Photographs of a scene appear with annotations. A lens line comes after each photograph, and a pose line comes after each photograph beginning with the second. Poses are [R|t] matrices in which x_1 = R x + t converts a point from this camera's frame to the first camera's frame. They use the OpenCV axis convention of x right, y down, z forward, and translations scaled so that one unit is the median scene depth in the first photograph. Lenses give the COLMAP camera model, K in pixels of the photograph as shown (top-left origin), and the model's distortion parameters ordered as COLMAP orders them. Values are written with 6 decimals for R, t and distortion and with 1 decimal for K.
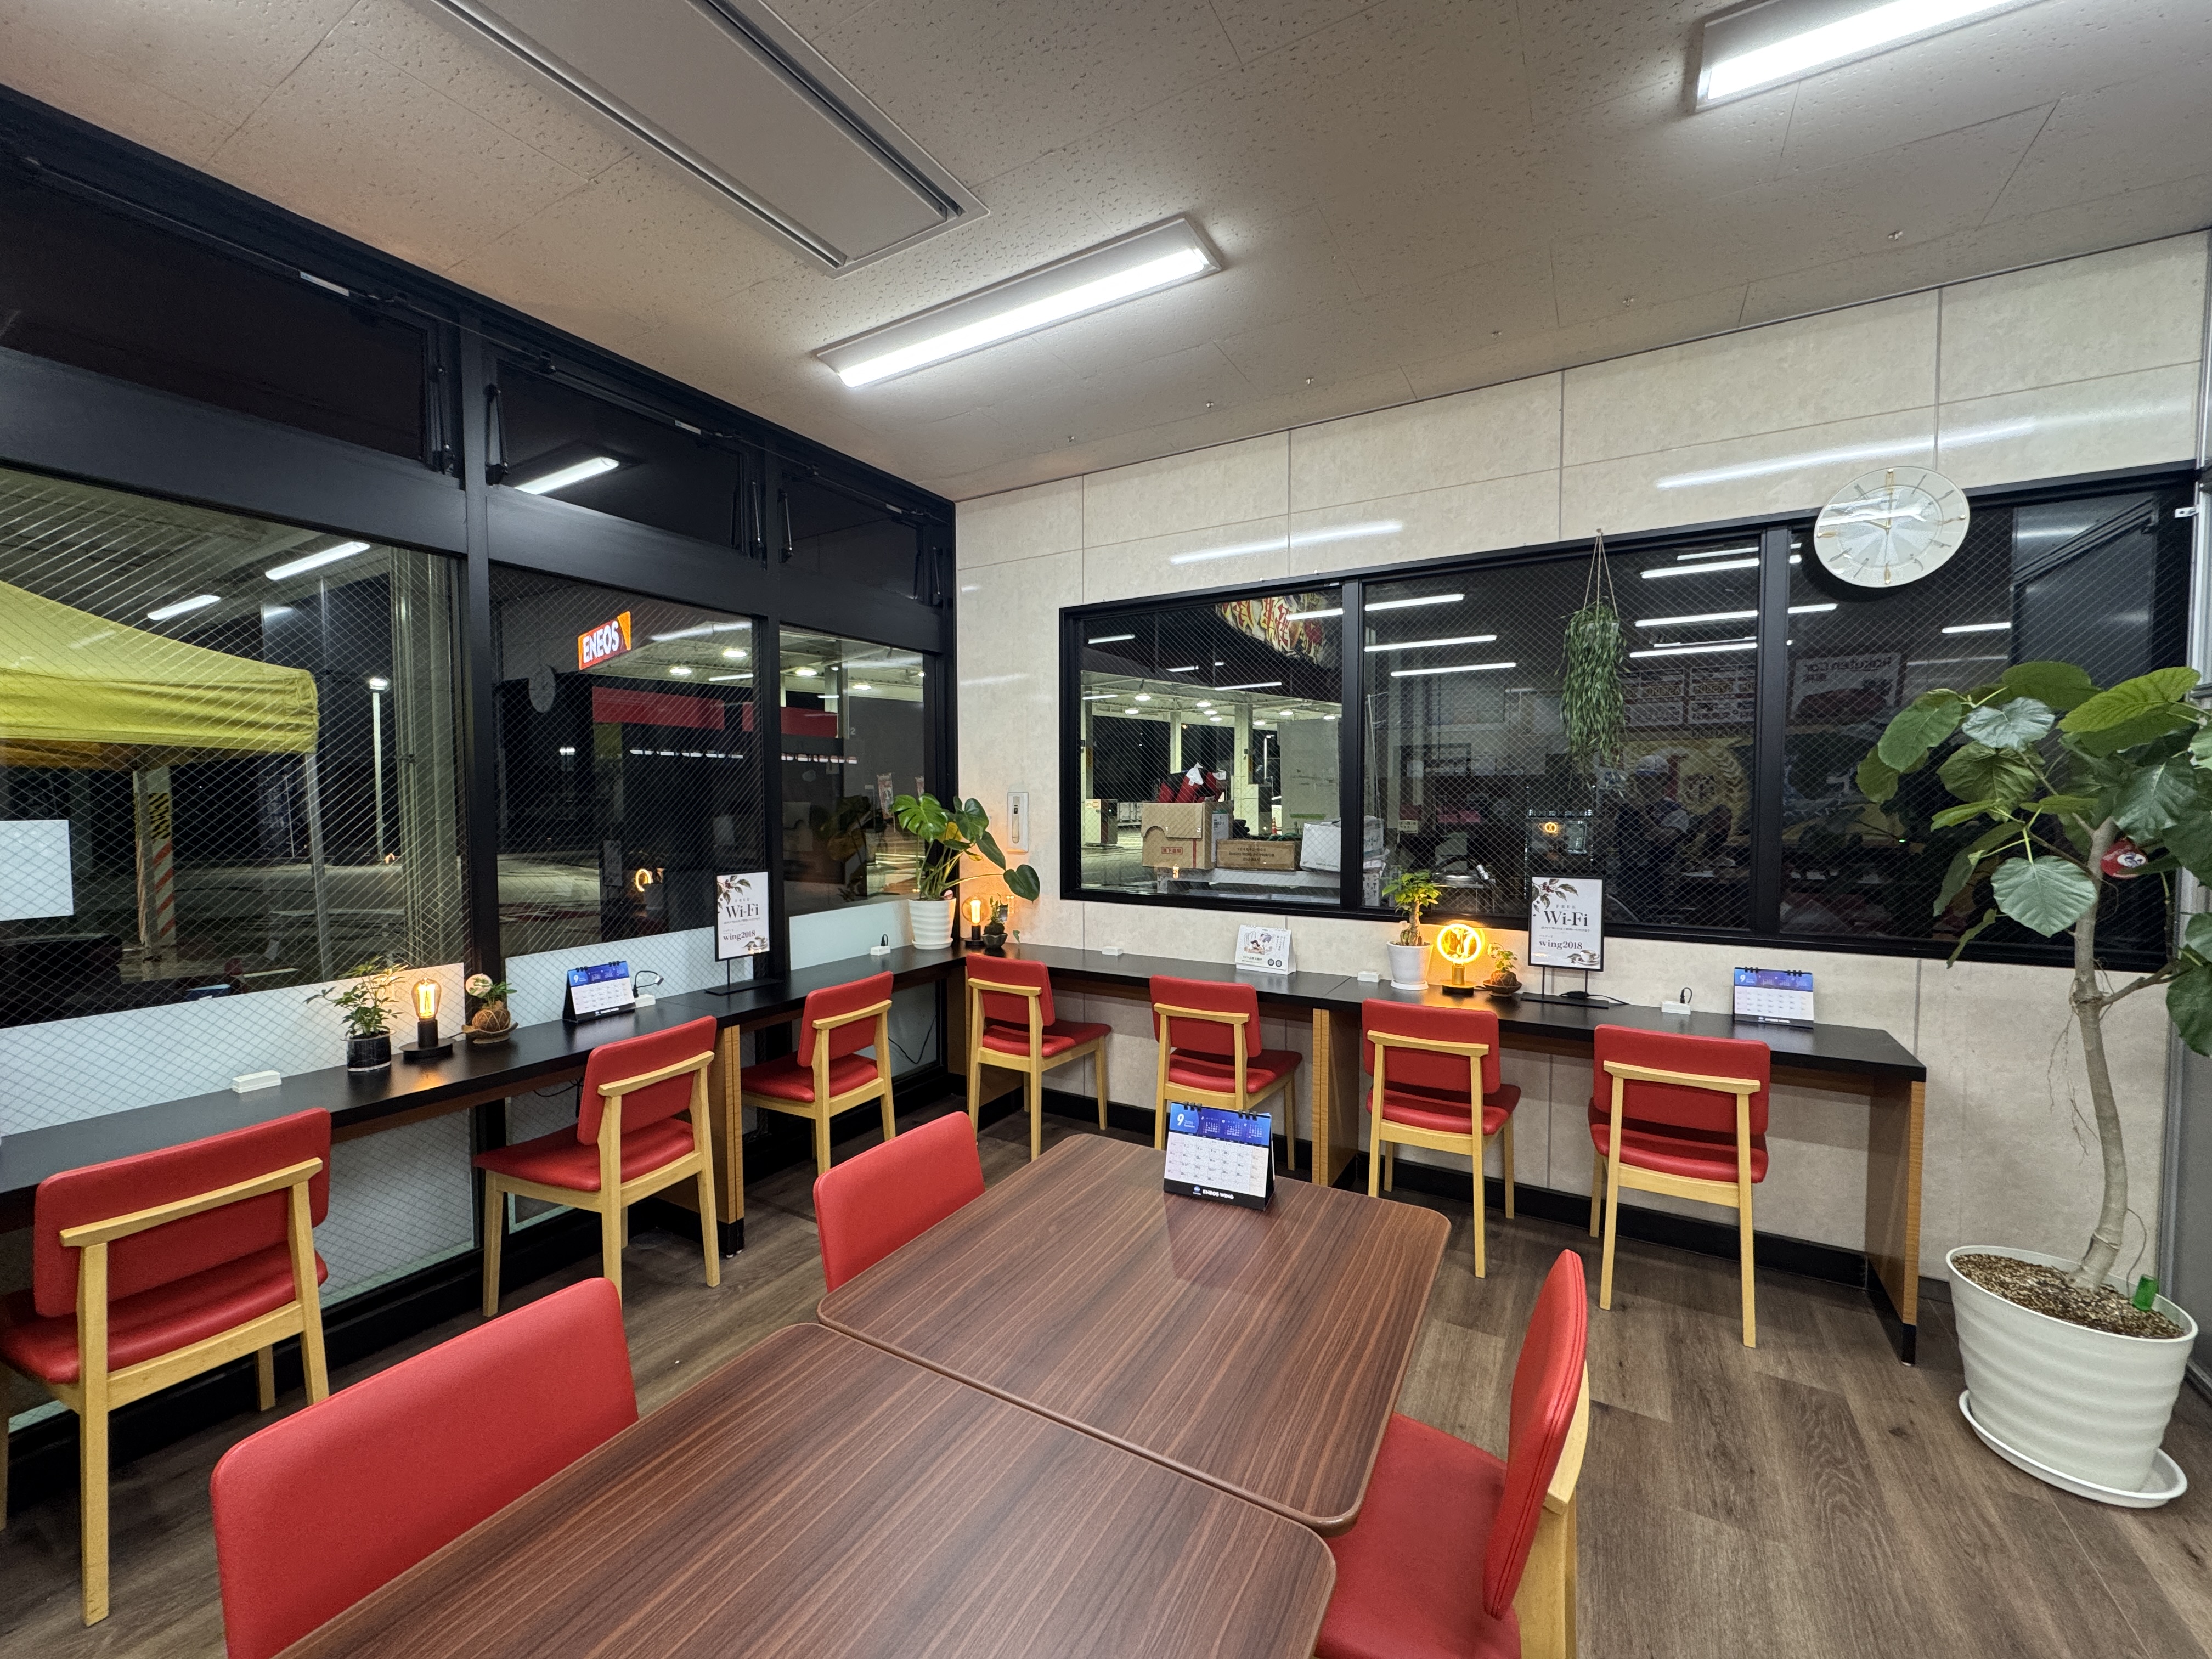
lens RADIAL K [[885.8, 0, 1106.0], [0, 885.8, 829.5], [0, 0, 1]] dist [-0.000133, -0.000255]
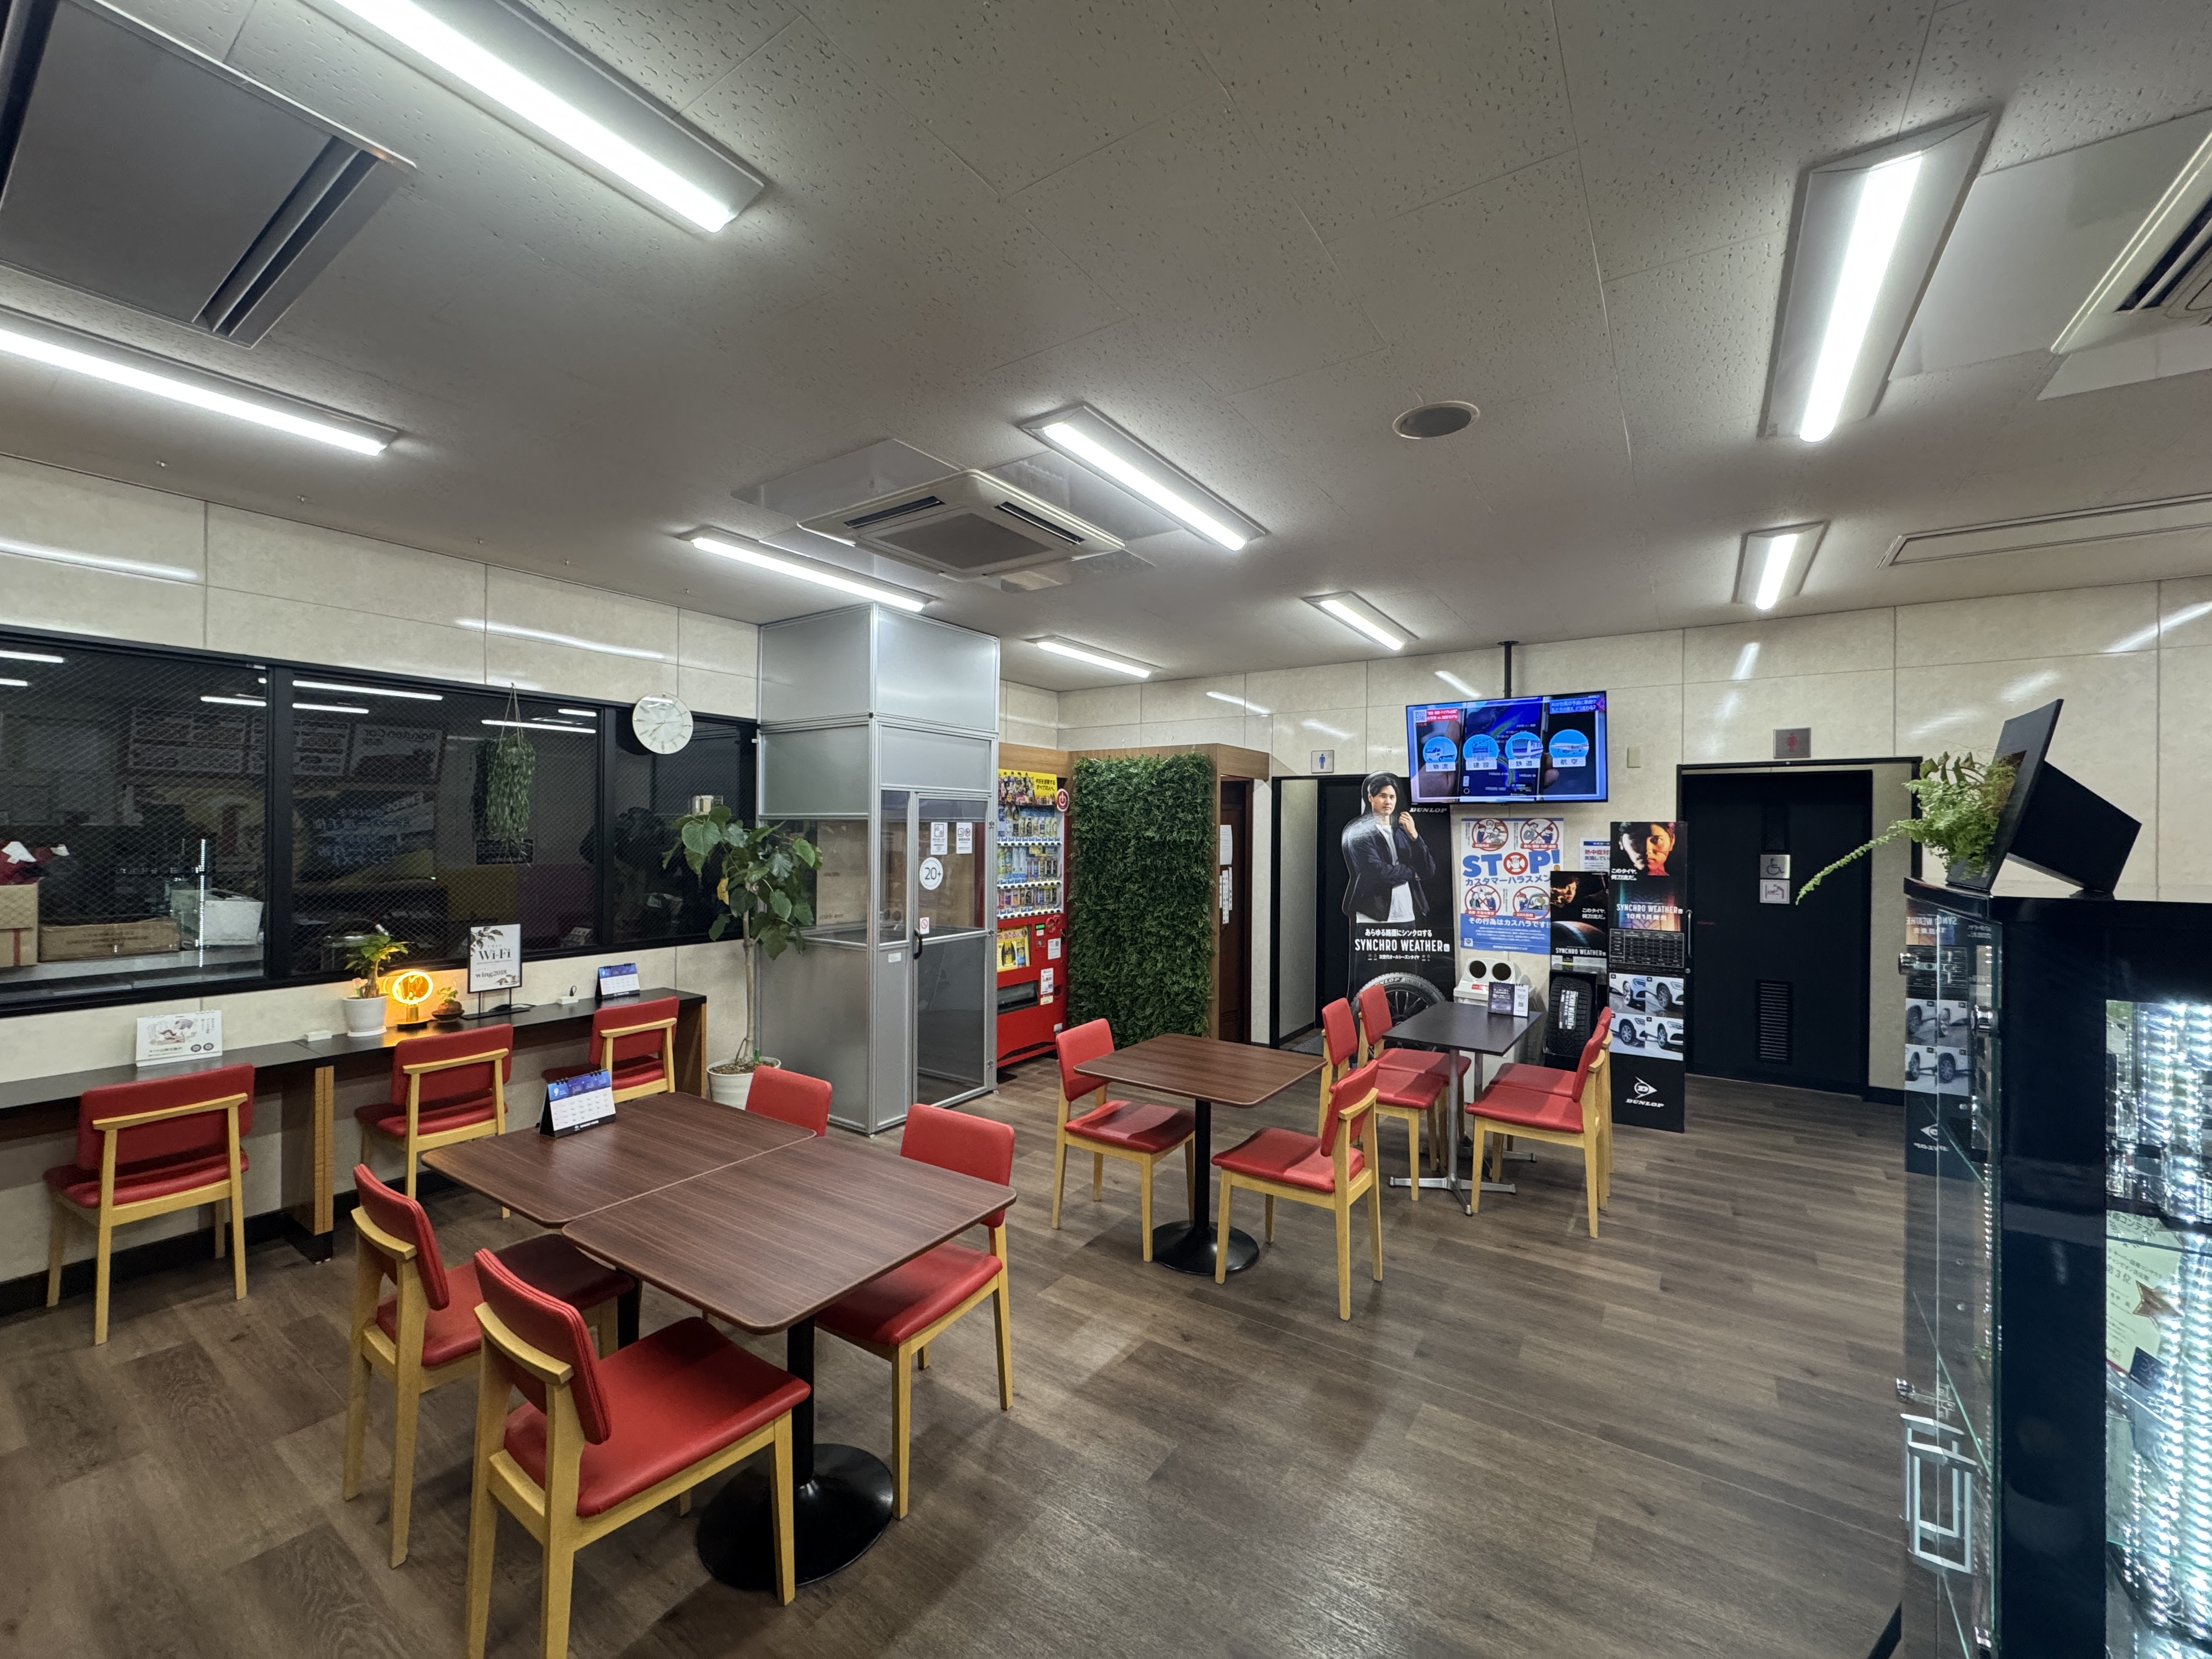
lens RADIAL K [[885.8, 0, 1106.0], [0, 885.8, 829.5], [0, 0, 1]] dist [-0.000133, -0.000255]
pose [[0.060945, 0.006396, 0.998121, -0.785701], [0.028350, 0.999565, -0.008137, -0.055785], [-0.997738, 0.028793, 0.060737, -0.051423]]
